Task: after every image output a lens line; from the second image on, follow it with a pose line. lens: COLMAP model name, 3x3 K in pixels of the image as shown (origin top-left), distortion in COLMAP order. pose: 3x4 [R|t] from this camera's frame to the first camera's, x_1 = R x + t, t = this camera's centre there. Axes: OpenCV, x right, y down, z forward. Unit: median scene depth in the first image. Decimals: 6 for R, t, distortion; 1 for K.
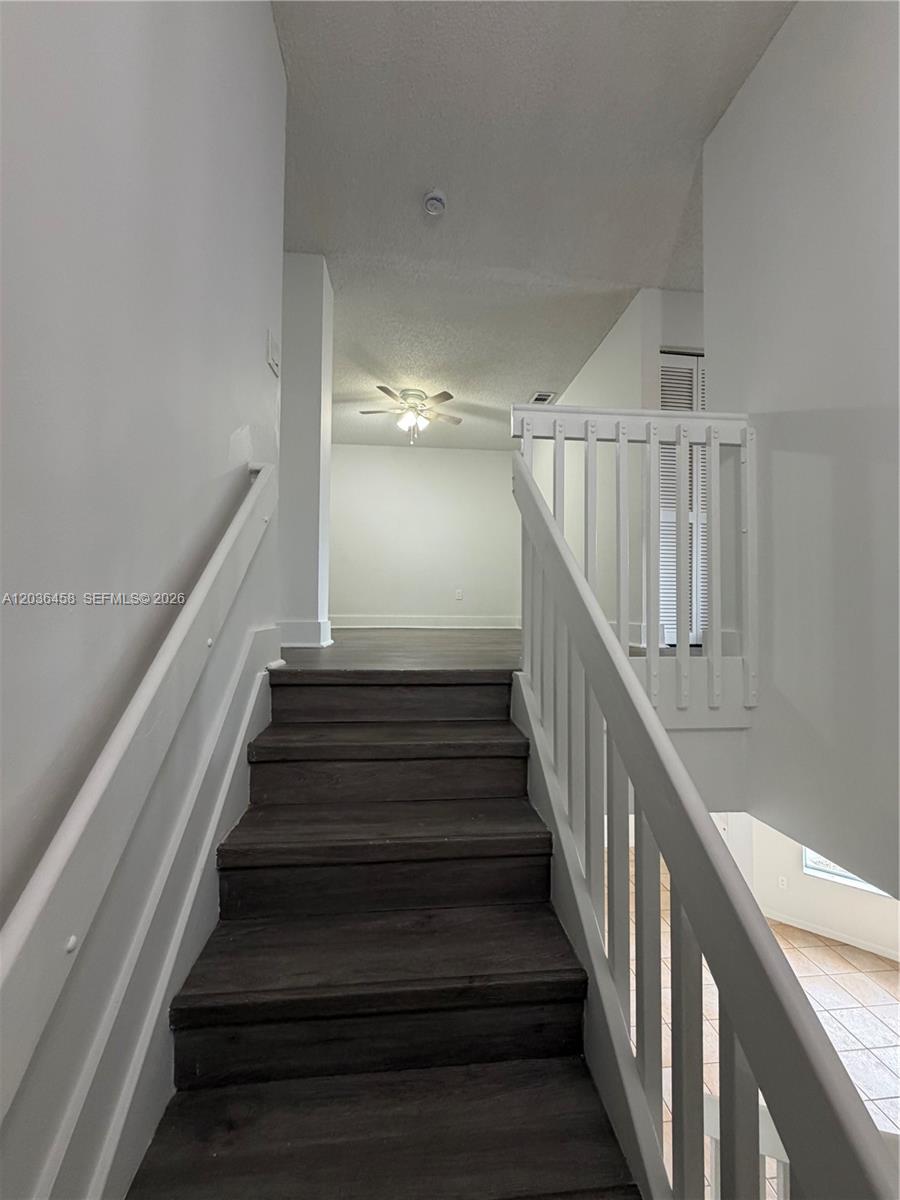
lens RADIAL K [[479.9, 0, 448.0], [0, 479.9, 606.0], [0, 0, 1]] dist [-0.001762, 0.000273]
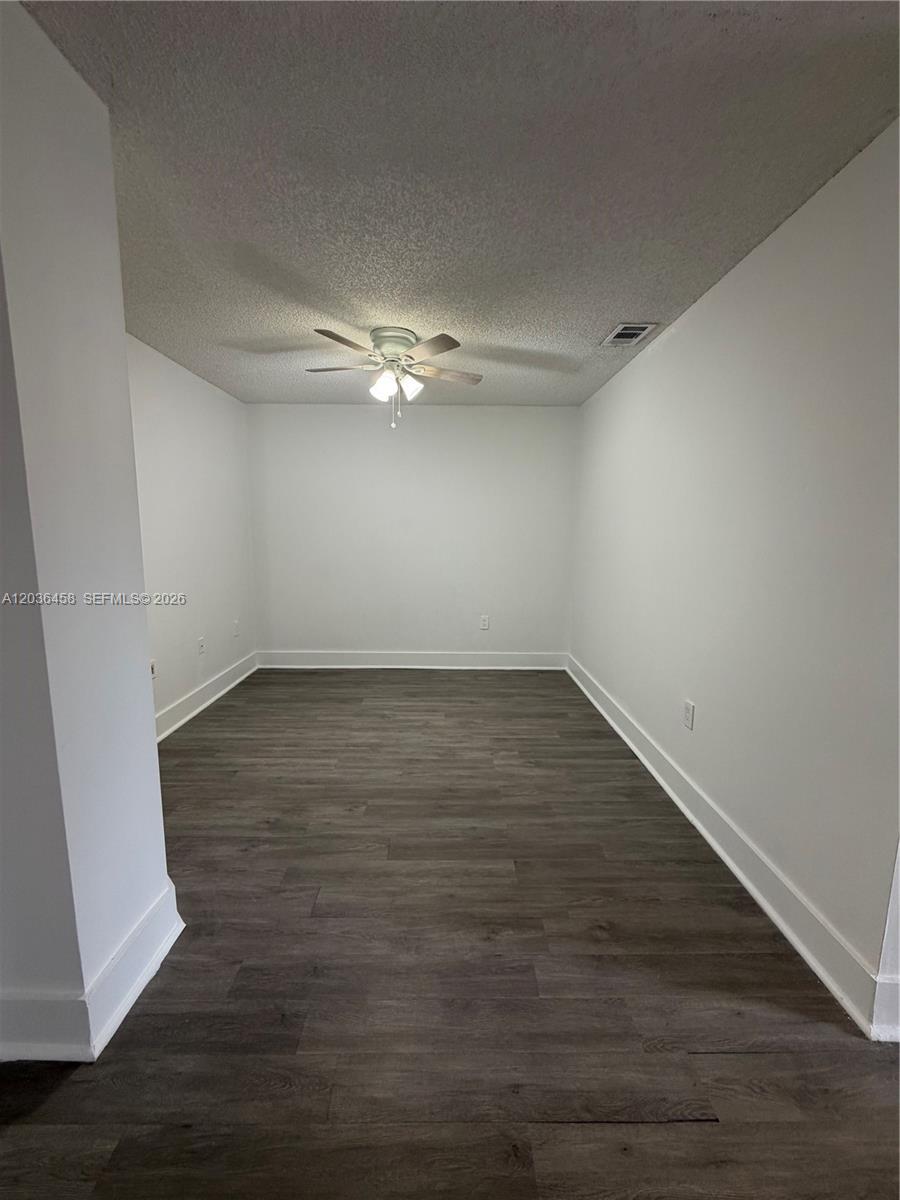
lens RADIAL K [[479.9, 0, 447.1], [0, 479.9, 598.0], [0, 0, 1]] dist [-0.001762, 0.000273]
pose [[0.995537, 0.009634, -0.093880, 0.045892], [0.004386, 0.988979, 0.147994, -0.222335], [0.094271, -0.147745, 0.984522, 0.411442]]
